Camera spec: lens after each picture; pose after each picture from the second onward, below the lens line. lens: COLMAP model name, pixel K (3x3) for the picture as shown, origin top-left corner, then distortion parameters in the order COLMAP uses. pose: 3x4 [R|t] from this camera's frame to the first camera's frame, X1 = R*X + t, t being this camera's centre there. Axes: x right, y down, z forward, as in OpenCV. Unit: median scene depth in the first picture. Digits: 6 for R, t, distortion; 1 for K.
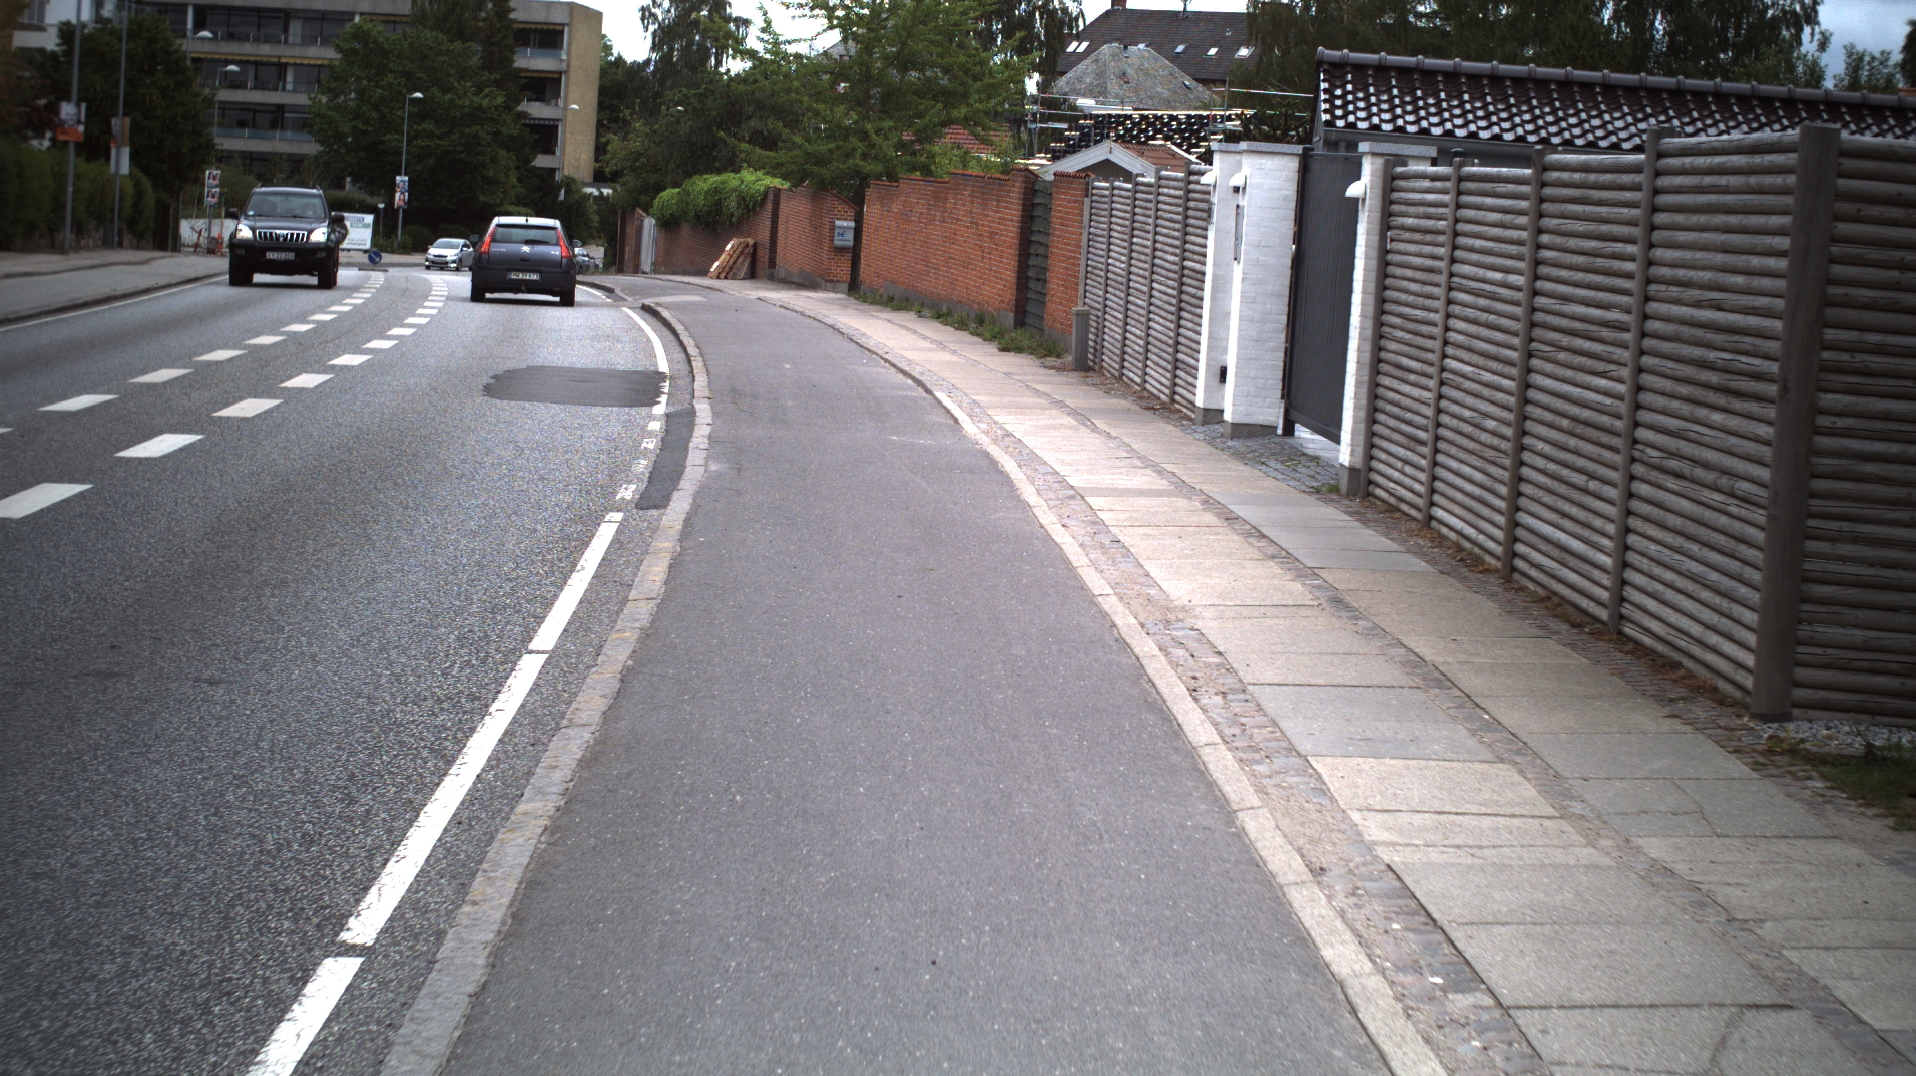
lens RADIAL K [[3596.1, 0, 958.0], [0, 3596.1, 538.0], [0, 0, 1]] dist [-0.361447, 0.661734]
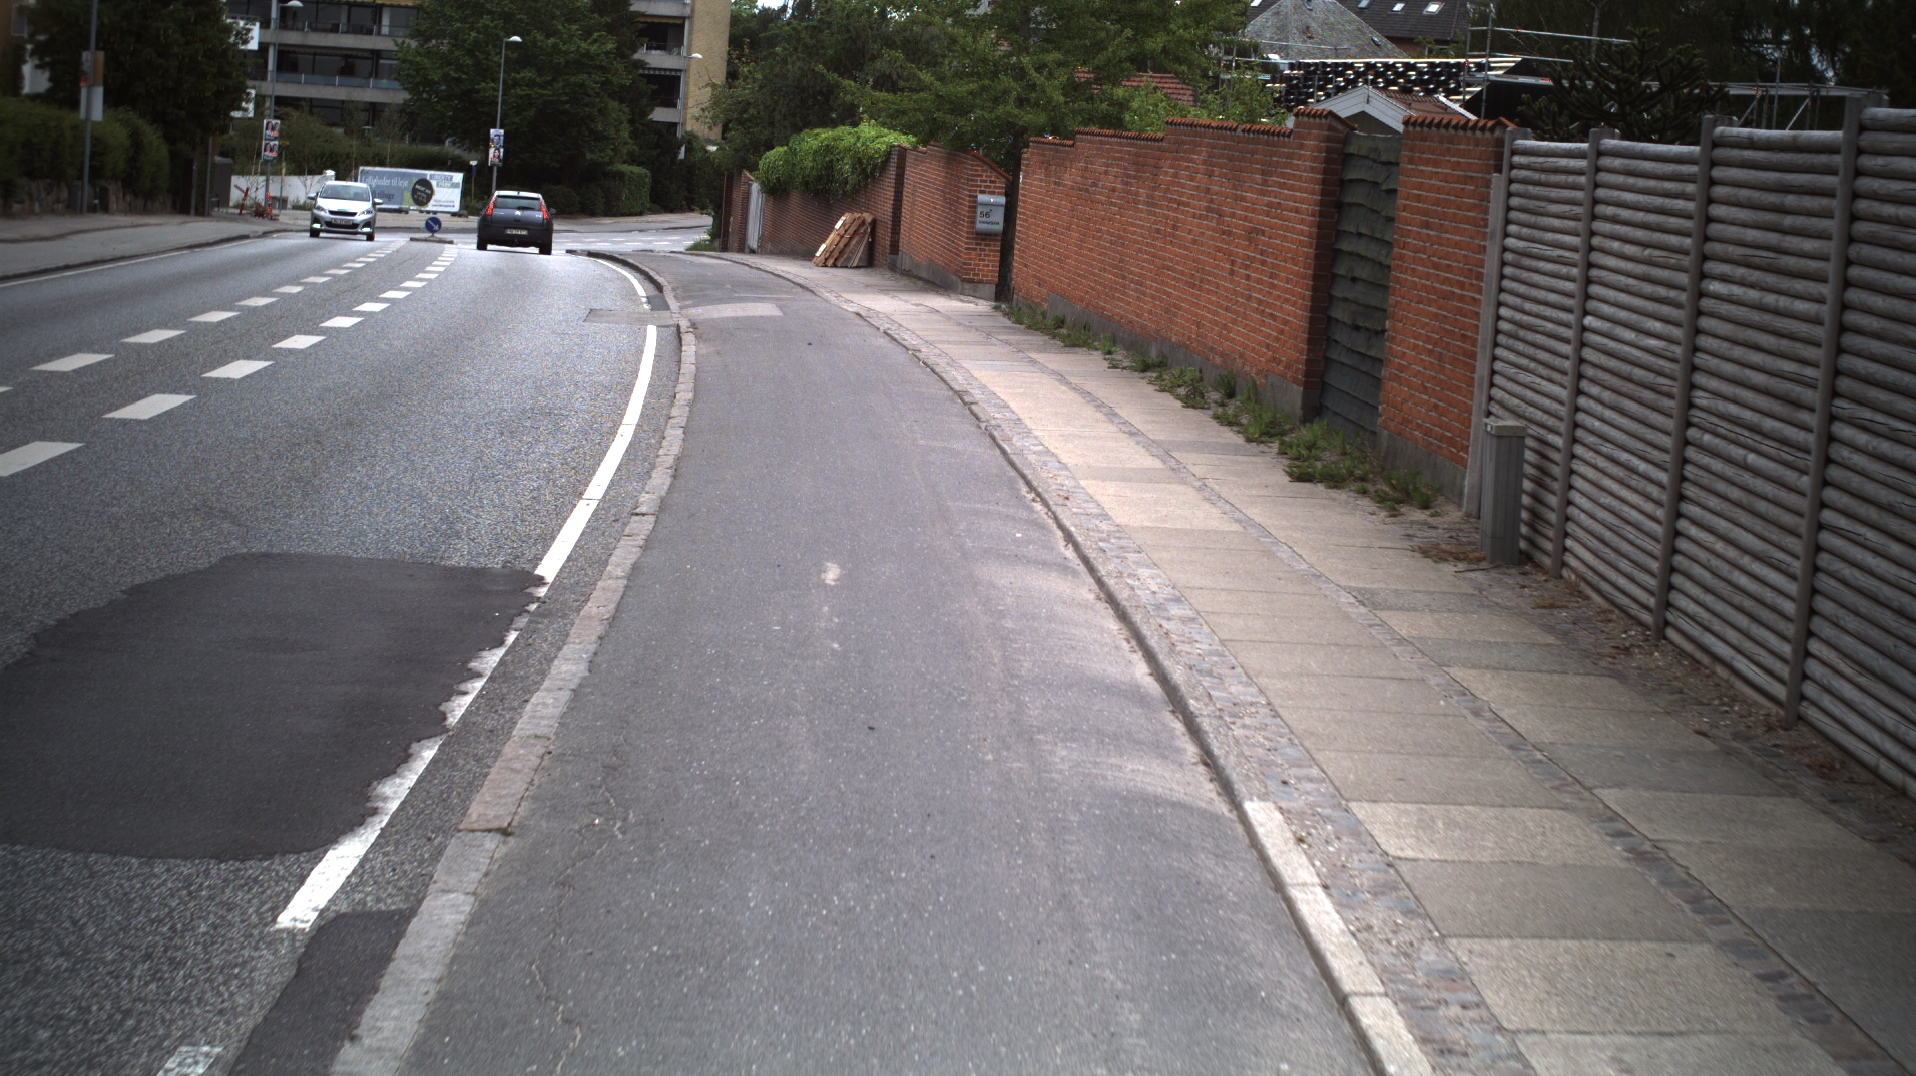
lens RADIAL K [[3596.1, 0, 958.0], [0, 3596.1, 538.0], [0, 0, 1]] dist [-0.361447, 0.661734]
pose [[0.999022, 0.015458, -0.041433, -0.007776], [-0.015029, 0.999831, 0.010630, -0.027651], [0.041590, -0.009997, 0.999085, 0.288395]]
